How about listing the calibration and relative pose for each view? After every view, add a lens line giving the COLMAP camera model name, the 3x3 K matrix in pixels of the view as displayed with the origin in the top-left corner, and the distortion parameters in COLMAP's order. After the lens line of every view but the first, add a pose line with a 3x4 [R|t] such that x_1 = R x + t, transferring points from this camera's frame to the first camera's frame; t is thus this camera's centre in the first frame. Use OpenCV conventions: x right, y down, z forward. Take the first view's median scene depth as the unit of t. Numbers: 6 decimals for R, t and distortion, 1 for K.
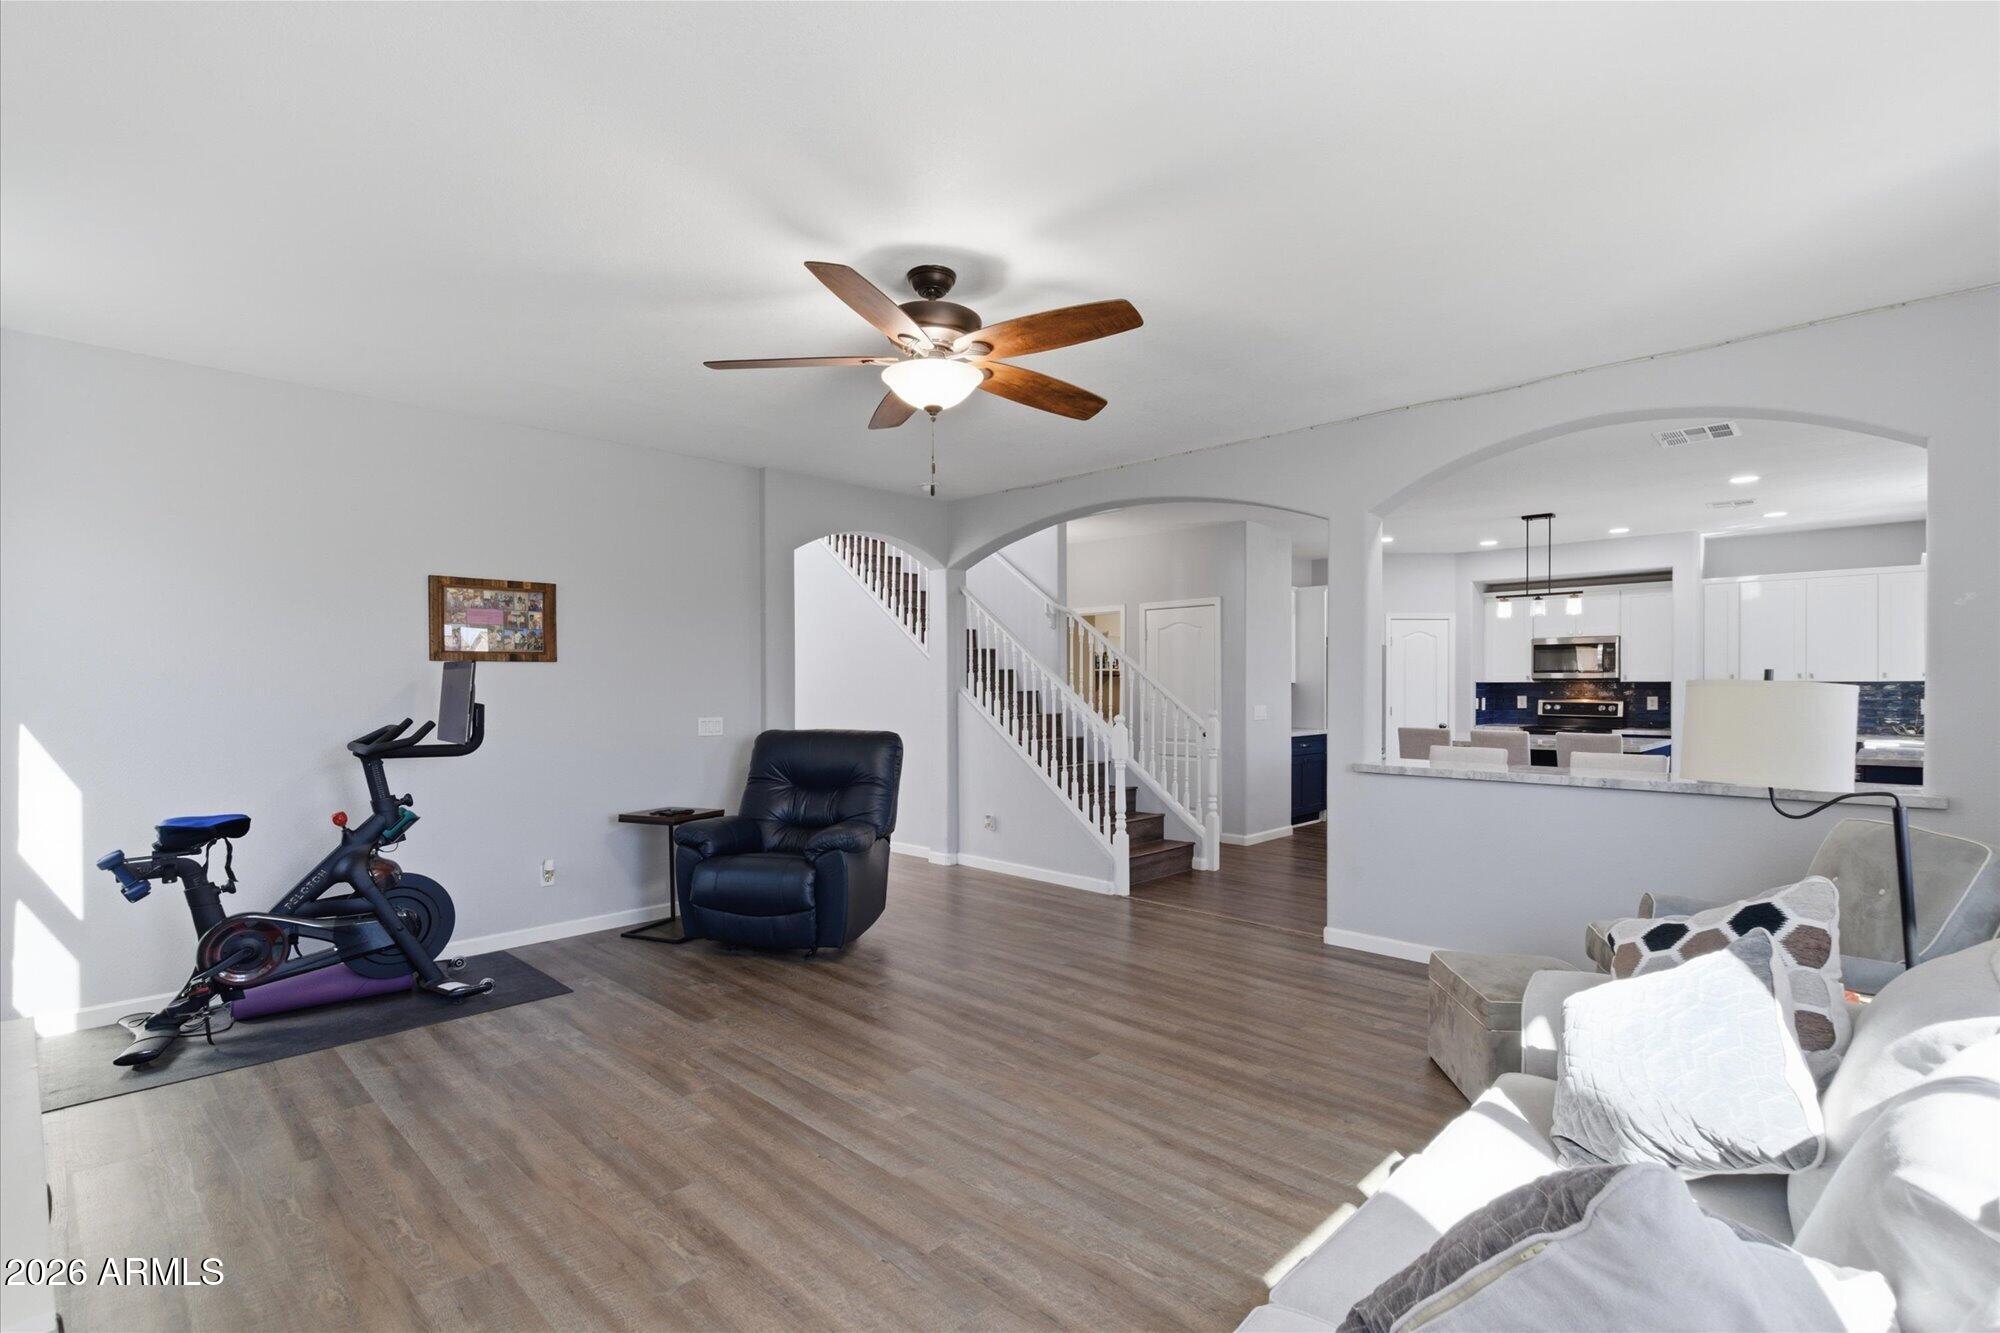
lens RADIAL K [[925.6, 0, 997.4], [0, 925.6, 692.8], [0, 0, 1]] dist [0.002082, -0.000232]
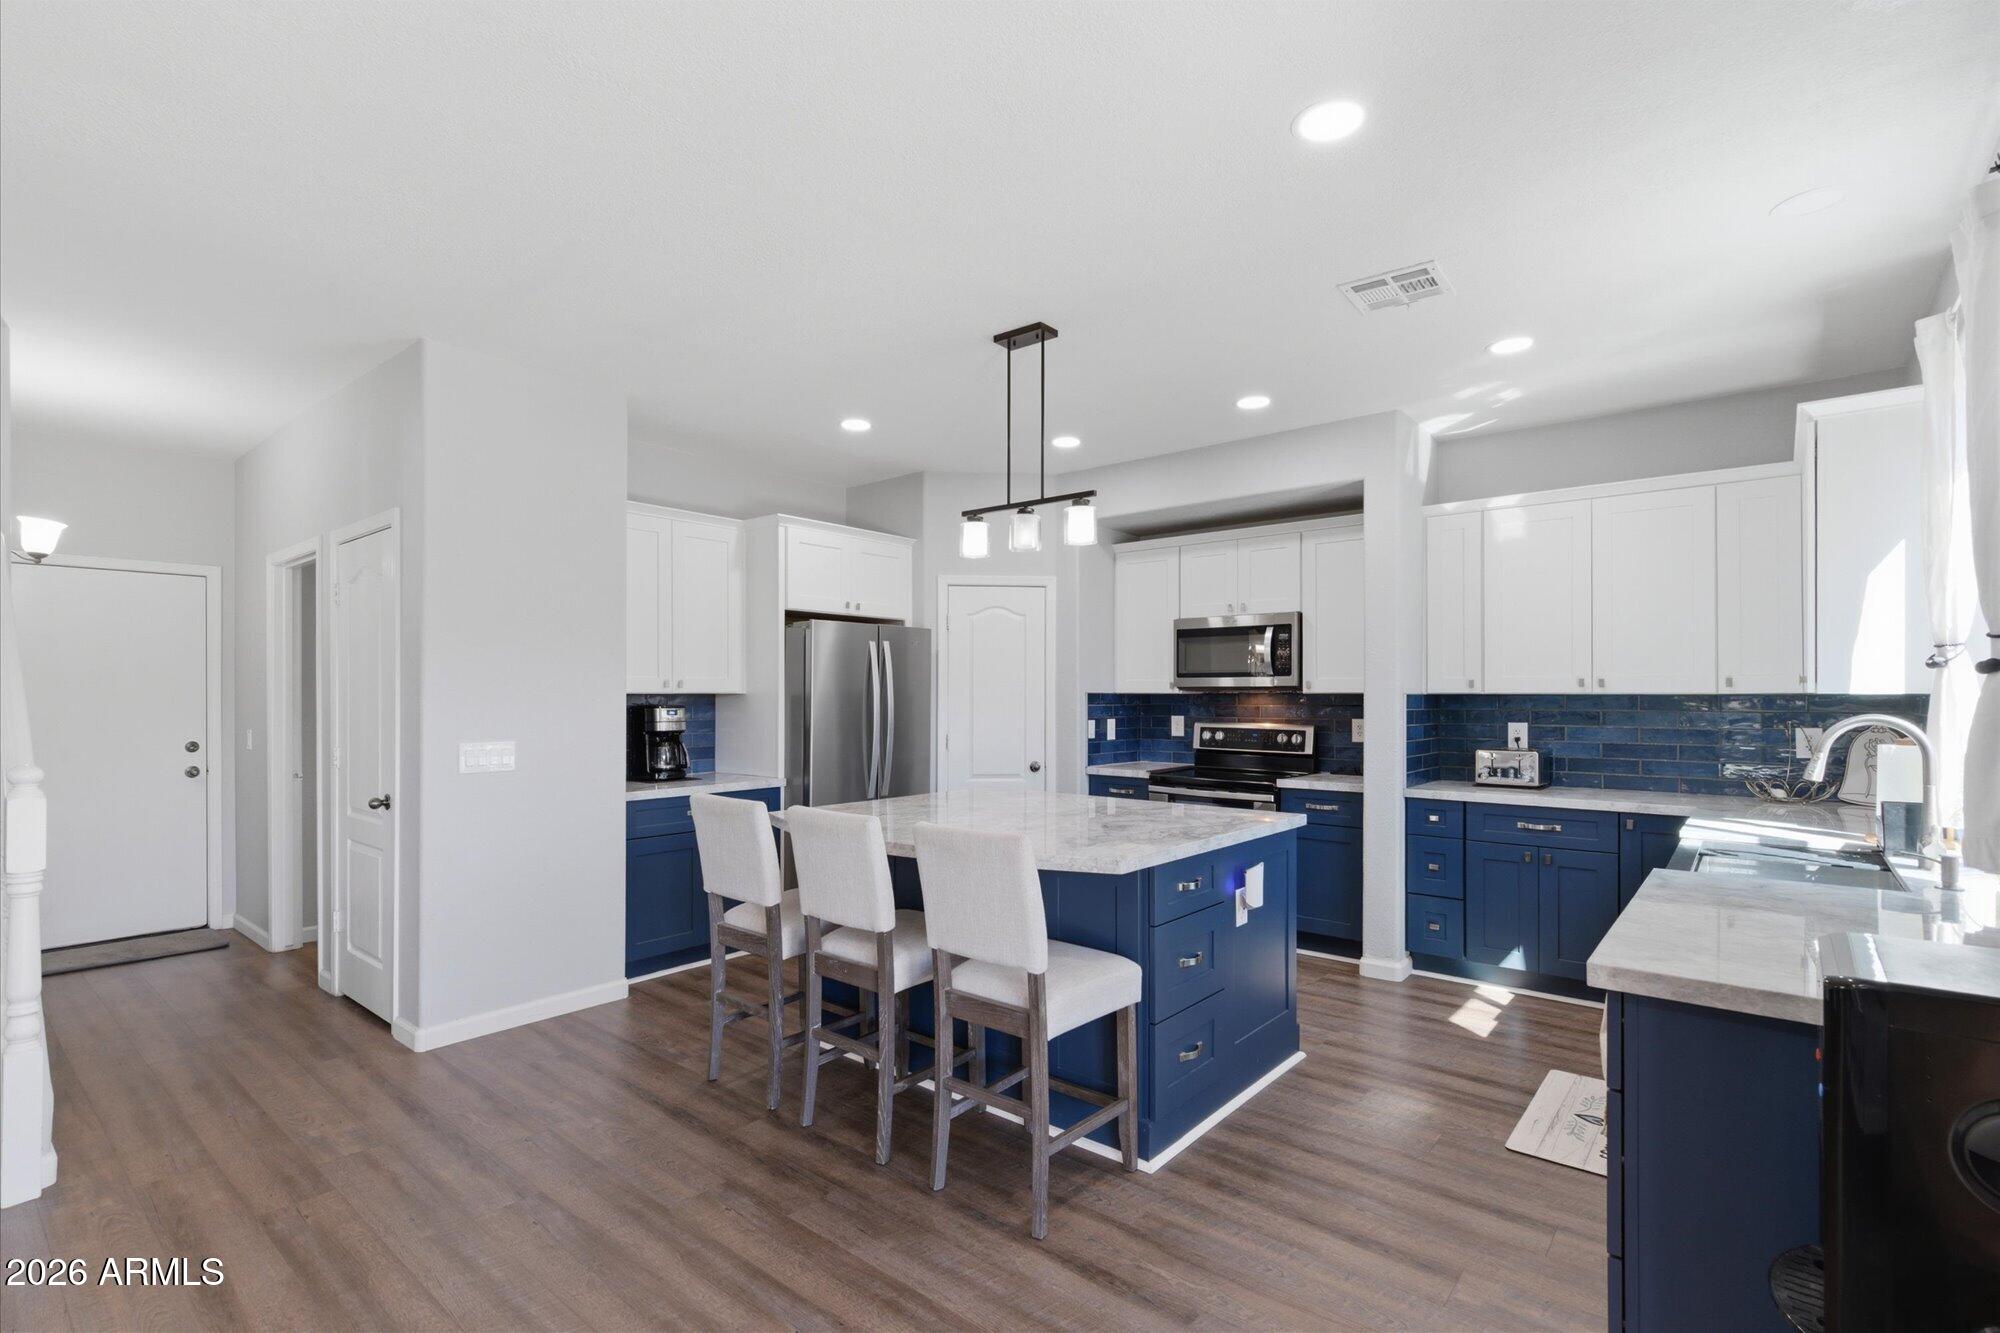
lens RADIAL K [[934.2, 0, 996.0], [0, 934.2, 681.9], [0, 0, 1]] dist [0.001897, 0.000054]
pose [[0.997465, 0.002417, 0.071117, 0.429412], [-0.000985, 0.999796, -0.020160, -0.006682], [-0.071151, 0.020039, 0.997264, 0.427038]]
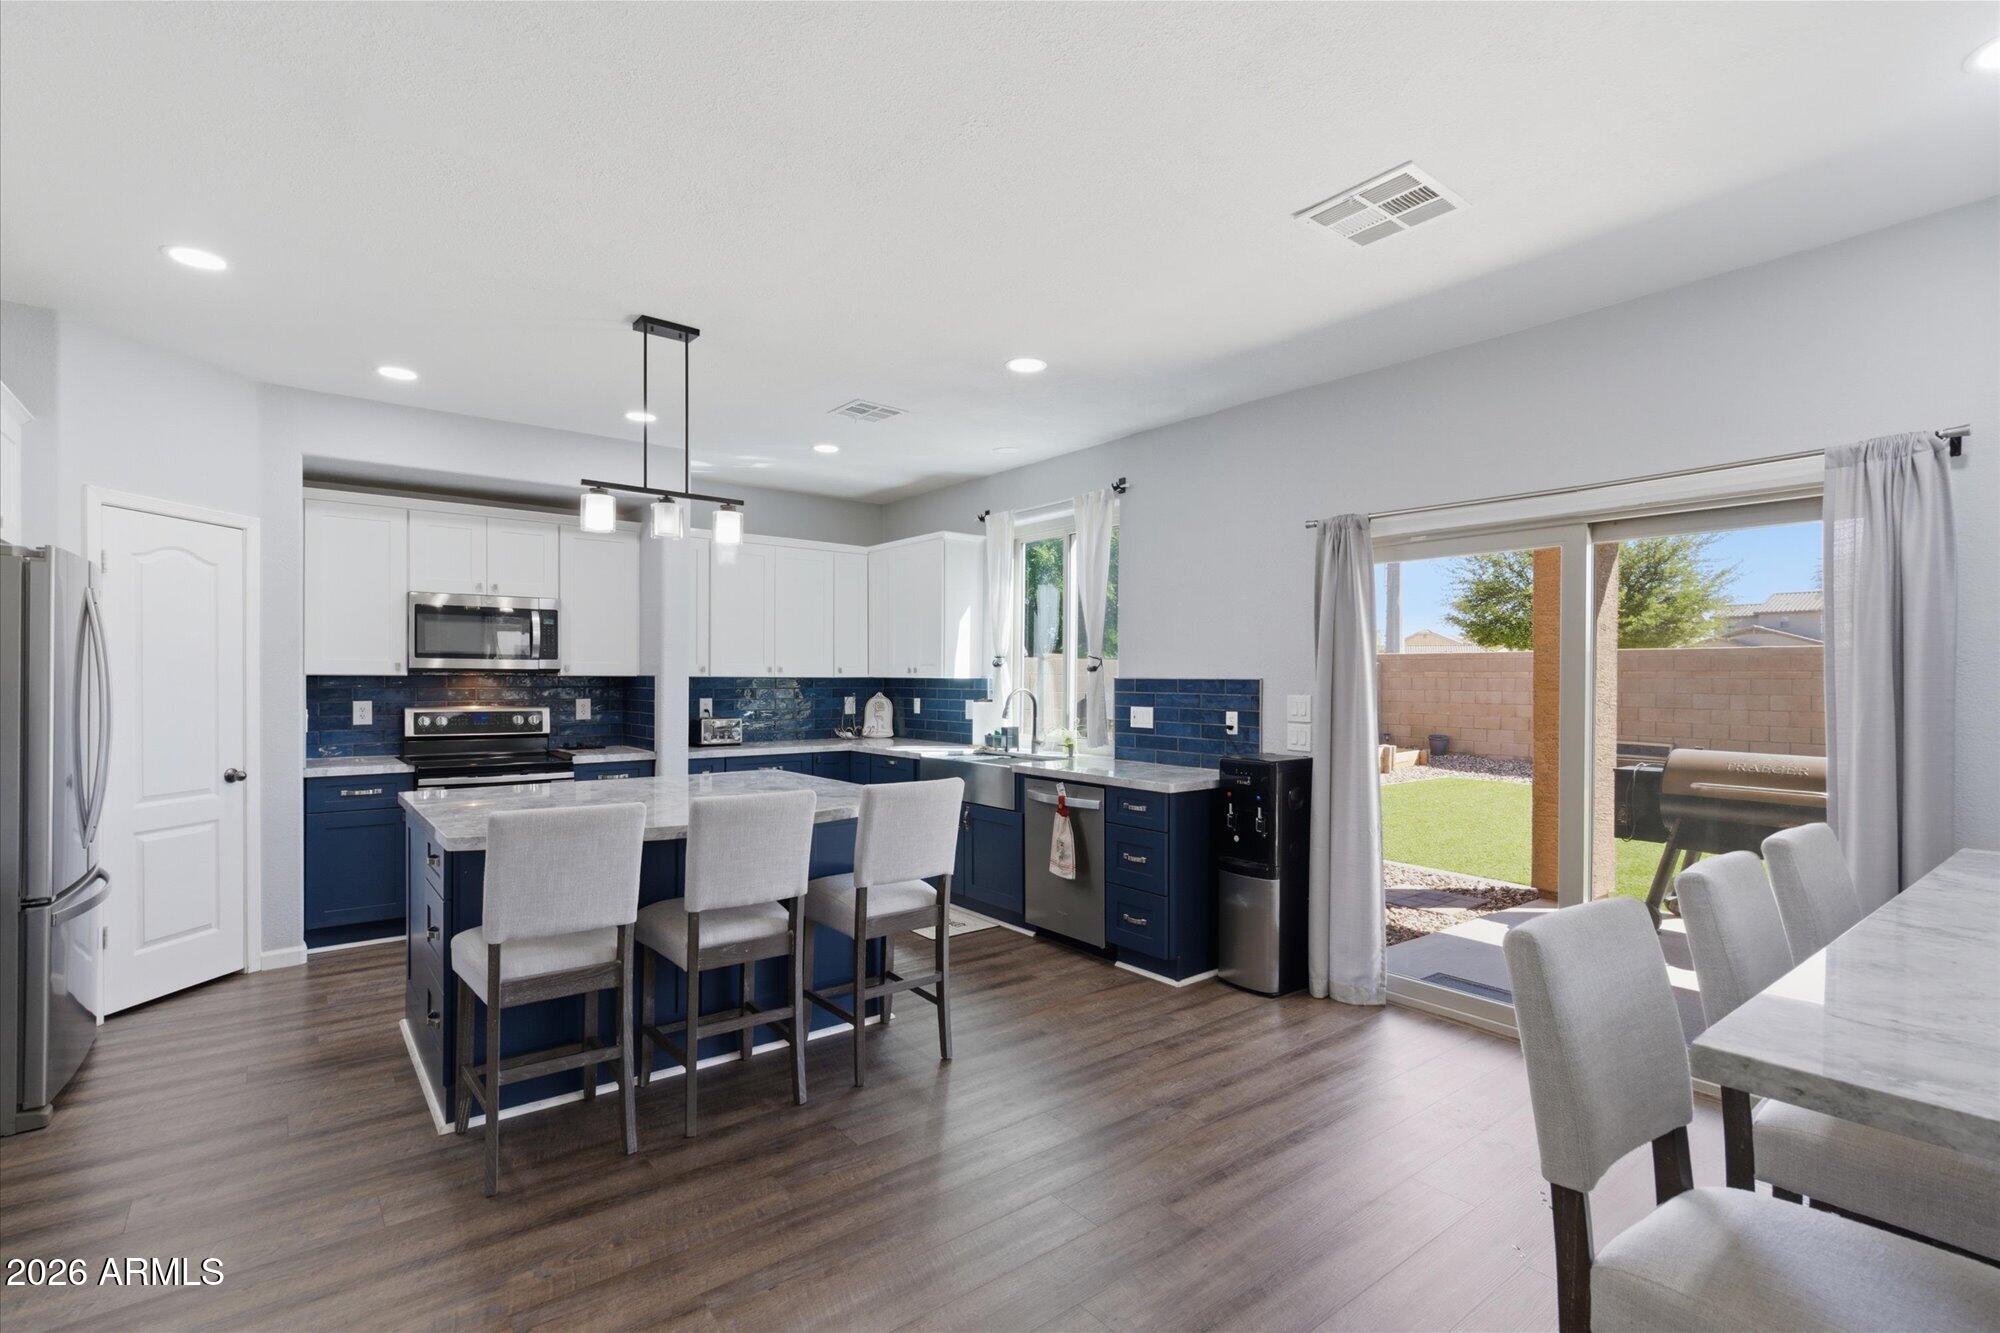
lens RADIAL K [[925.6, 0, 997.4], [0, 925.6, 692.8], [0, 0, 1]] dist [0.002082, -0.000232]
pose [[0.131309, -0.016253, 0.991208, 0.106515], [0.001276, 0.999868, 0.016226, -0.009760], [-0.991341, -0.000866, 0.131312, 0.614912]]
